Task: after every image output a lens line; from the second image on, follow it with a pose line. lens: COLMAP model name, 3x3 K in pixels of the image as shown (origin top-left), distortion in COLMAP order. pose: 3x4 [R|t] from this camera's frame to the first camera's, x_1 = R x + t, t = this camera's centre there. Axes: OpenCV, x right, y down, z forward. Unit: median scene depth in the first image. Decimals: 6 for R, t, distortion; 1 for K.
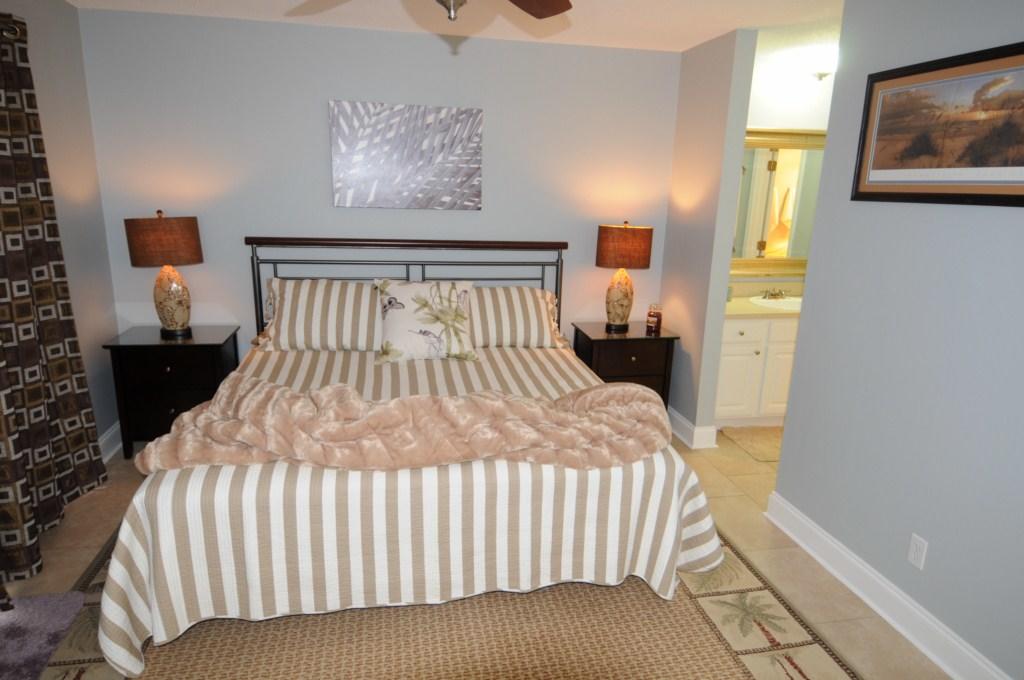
lens RADIAL K [[640.9, 0, 512.1], [0, 640.9, 341.5], [0, 0, 1]] dist [0.046811, -0.016203]
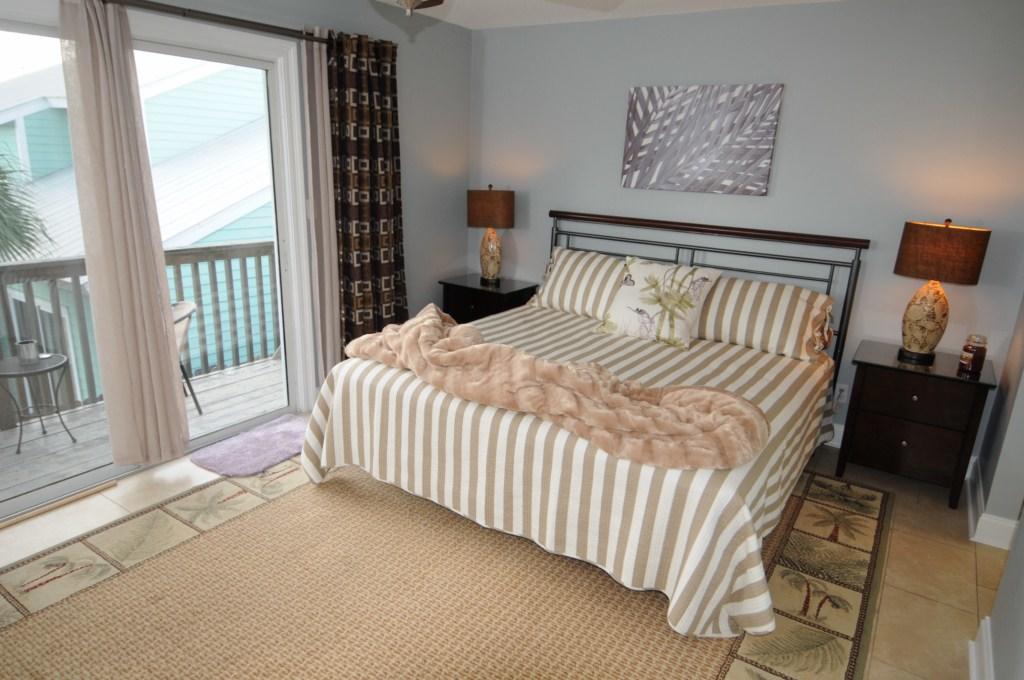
lens RADIAL K [[640.9, 0, 504.9], [0, 640.9, 341.1], [0, 0, 1]] dist [0.046811, -0.016203]
pose [[0.706362, 0.199352, -0.679199, 0.367367], [-0.193489, 0.977358, 0.085637, -0.011986], [0.680893, 0.070927, 0.728941, 0.101406]]
